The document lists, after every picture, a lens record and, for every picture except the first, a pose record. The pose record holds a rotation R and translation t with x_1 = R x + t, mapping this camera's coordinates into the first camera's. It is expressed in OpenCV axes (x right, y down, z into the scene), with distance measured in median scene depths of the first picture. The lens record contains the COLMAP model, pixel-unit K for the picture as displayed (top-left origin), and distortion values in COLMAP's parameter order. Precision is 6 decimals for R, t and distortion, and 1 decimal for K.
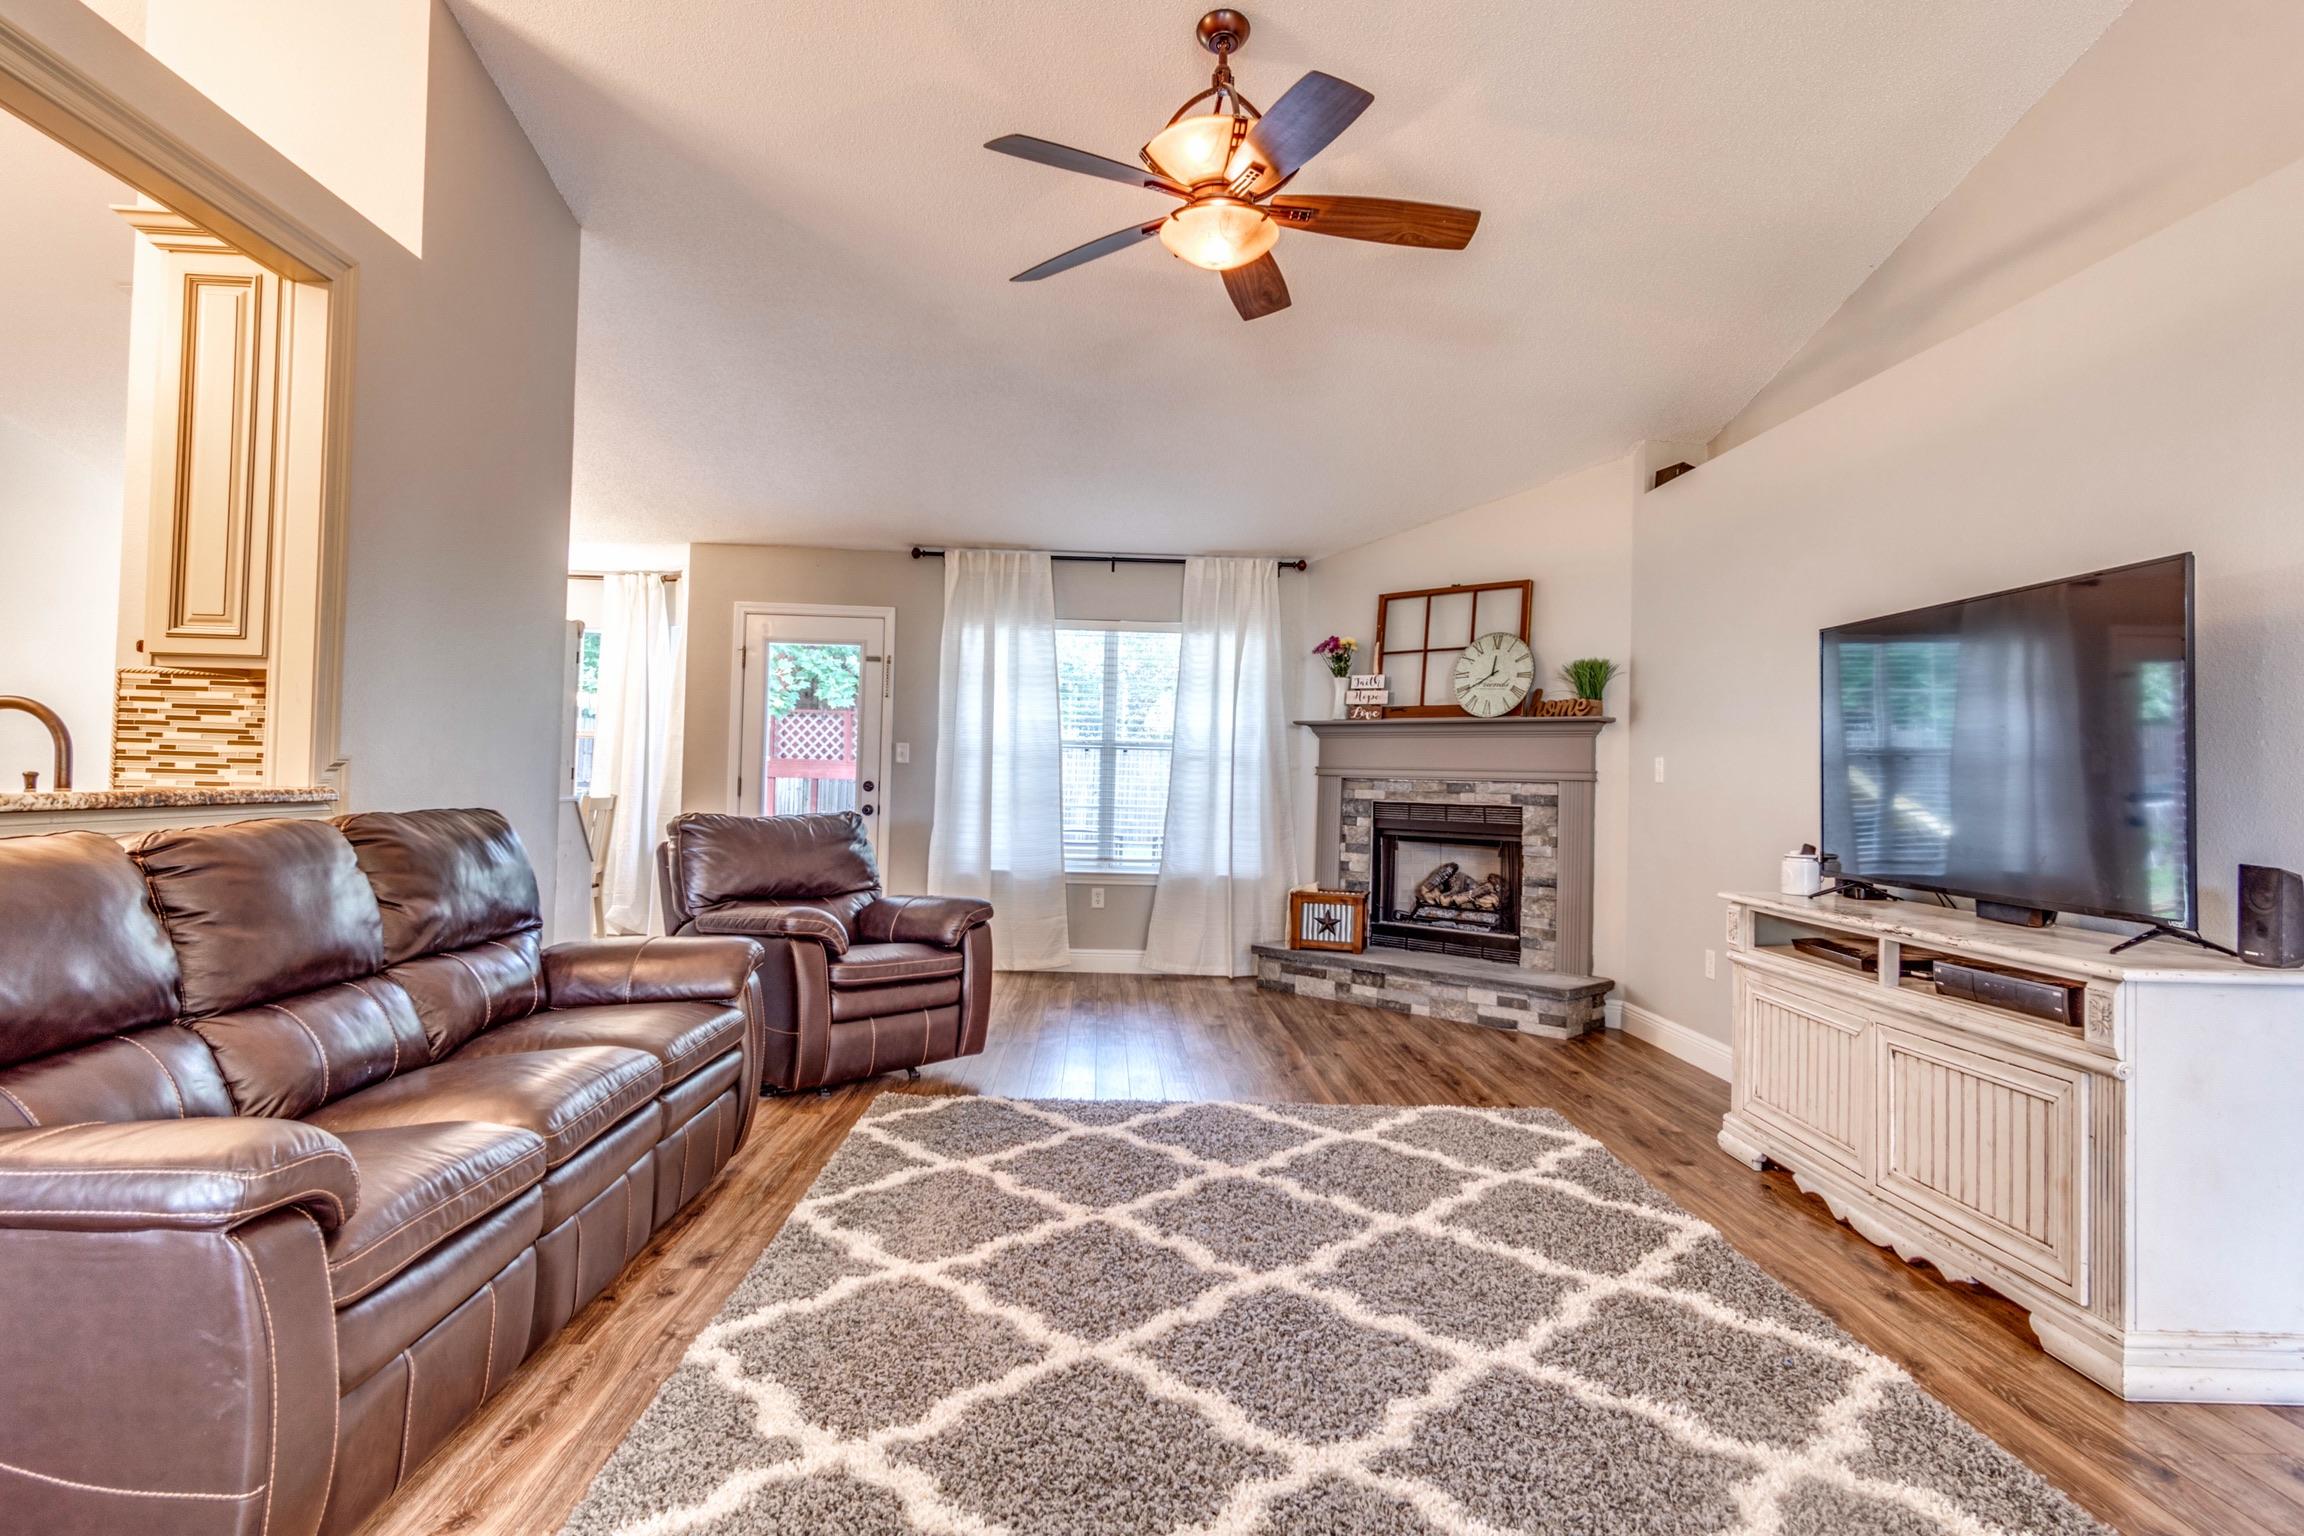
lens RADIAL K [[1233.5, 0, 1145.1], [0, 1233.5, 747.7], [0, 0, 1]] dist [0.002973, 0.003935]
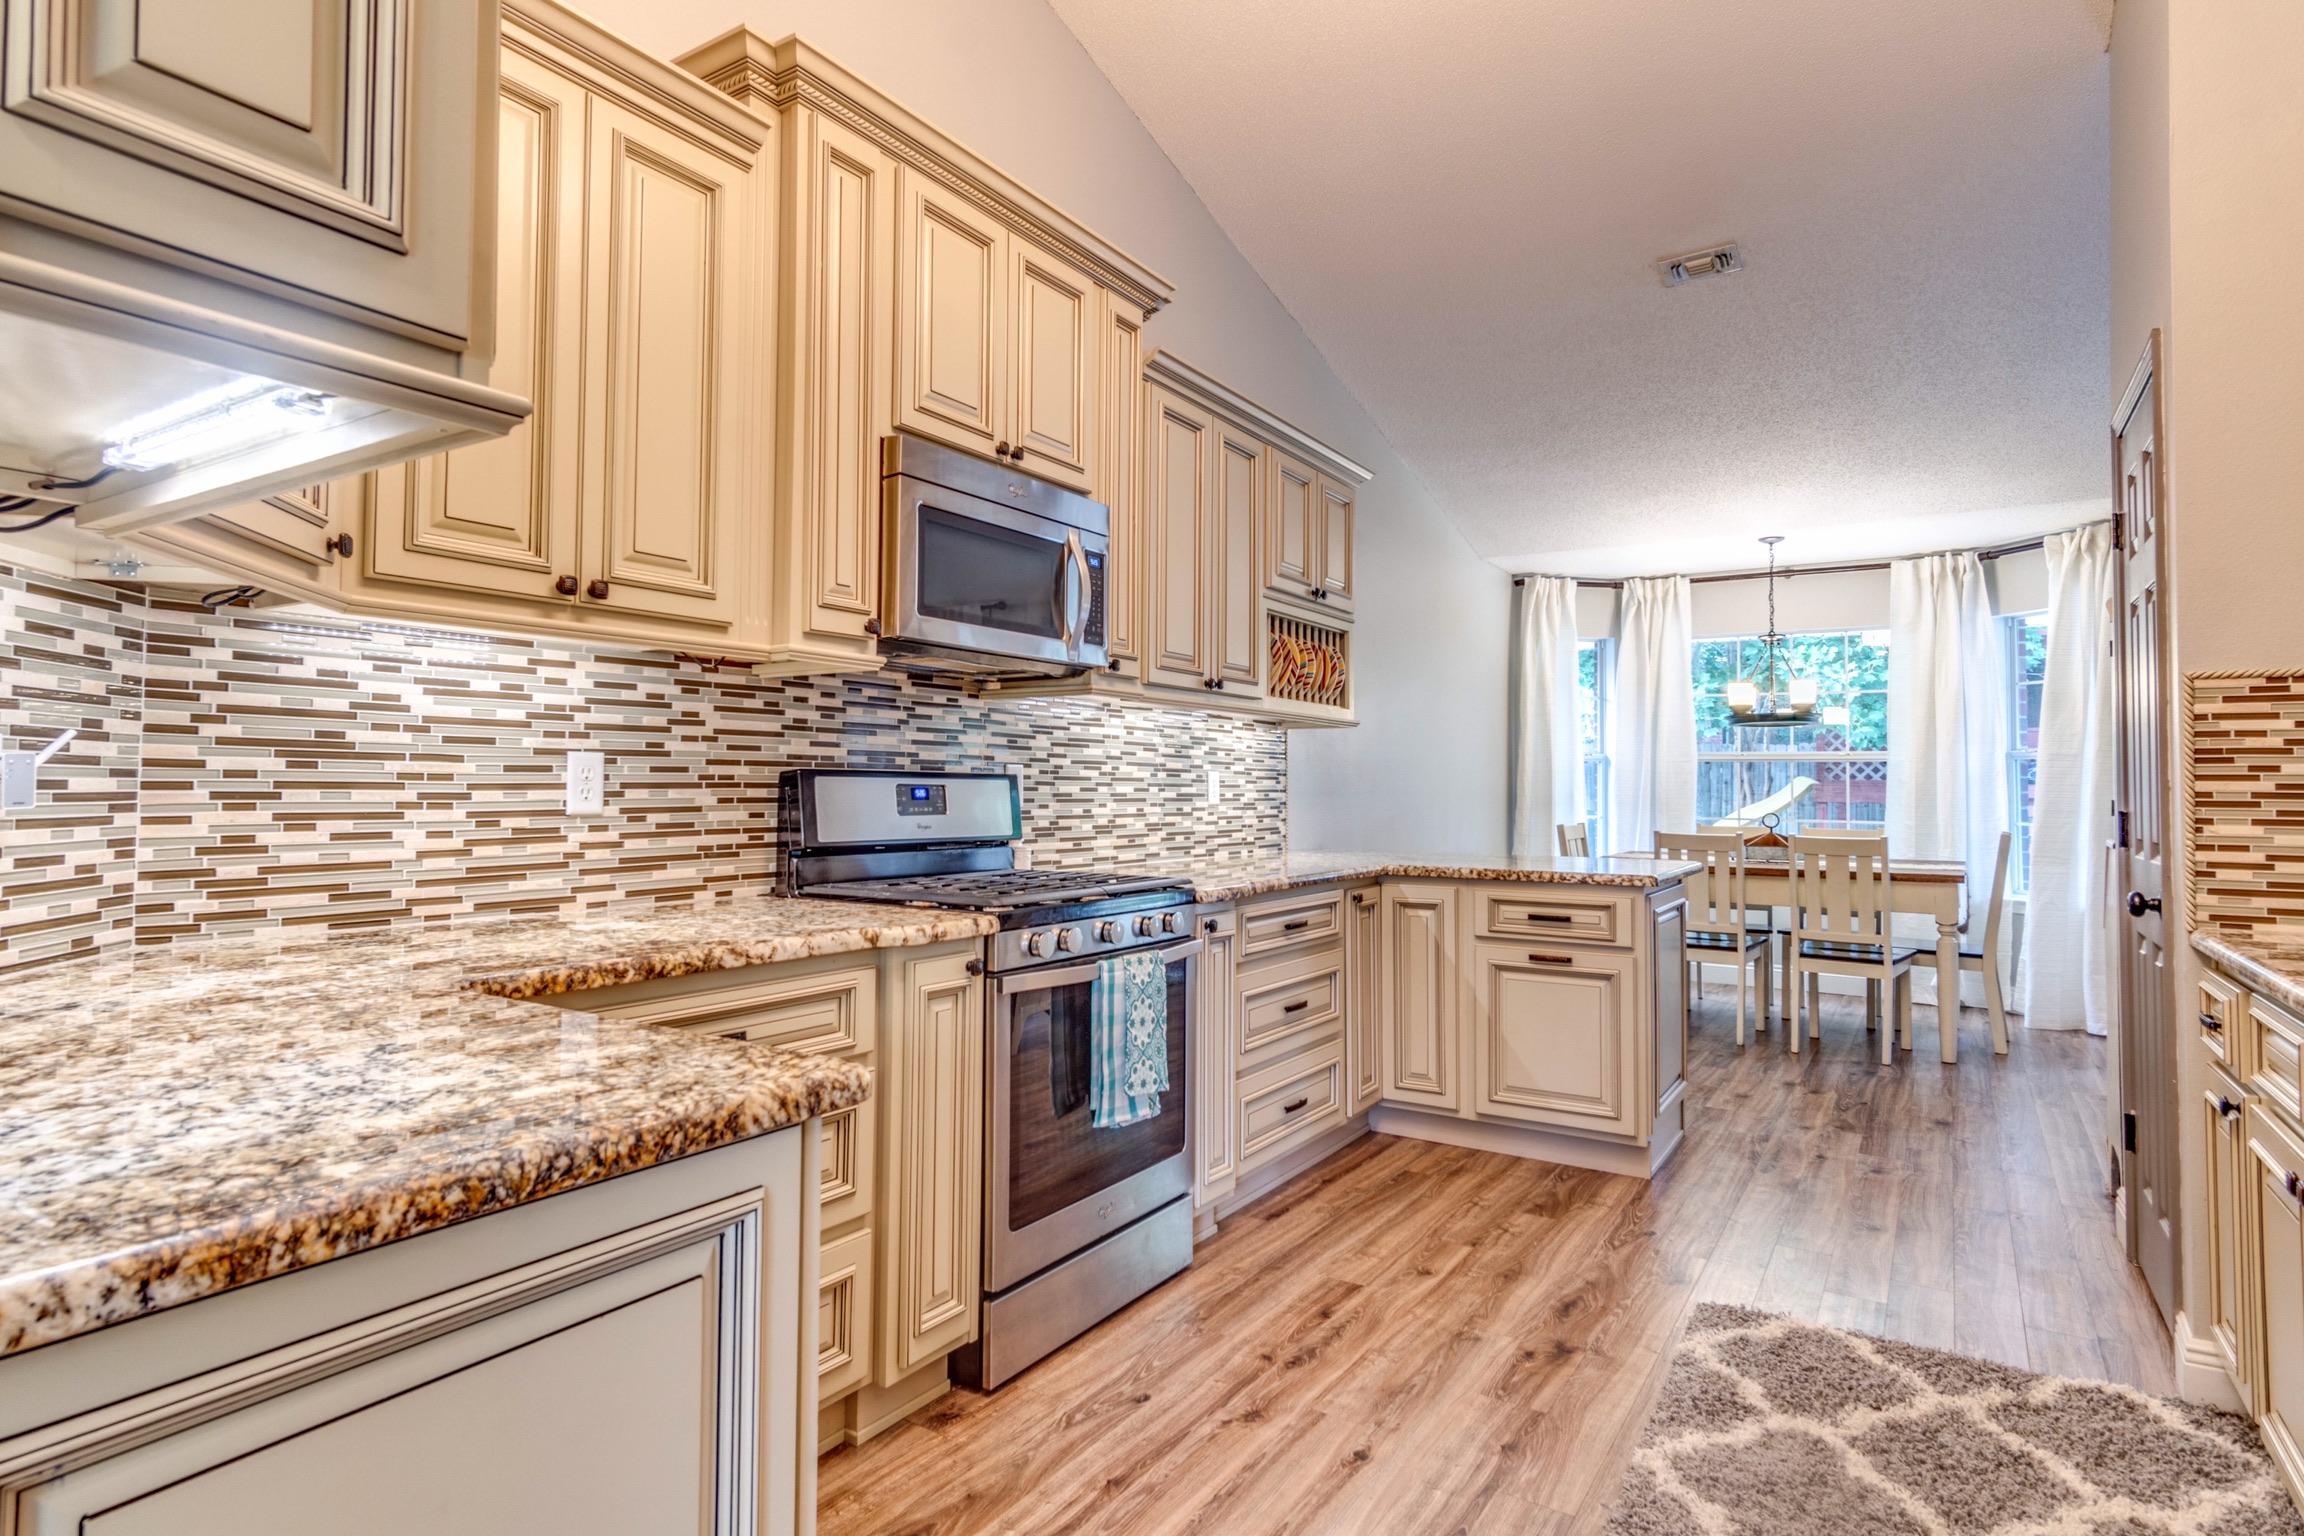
lens RADIAL K [[1233.5, 0, 1145.1], [0, 1233.5, 747.7], [0, 0, 1]] dist [0.002973, 0.003935]
pose [[0.818130, -0.038469, -0.573744, -0.482331], [0.028427, 0.999246, -0.026463, -0.011349], [0.574330, 0.005341, 0.818607, 0.055789]]
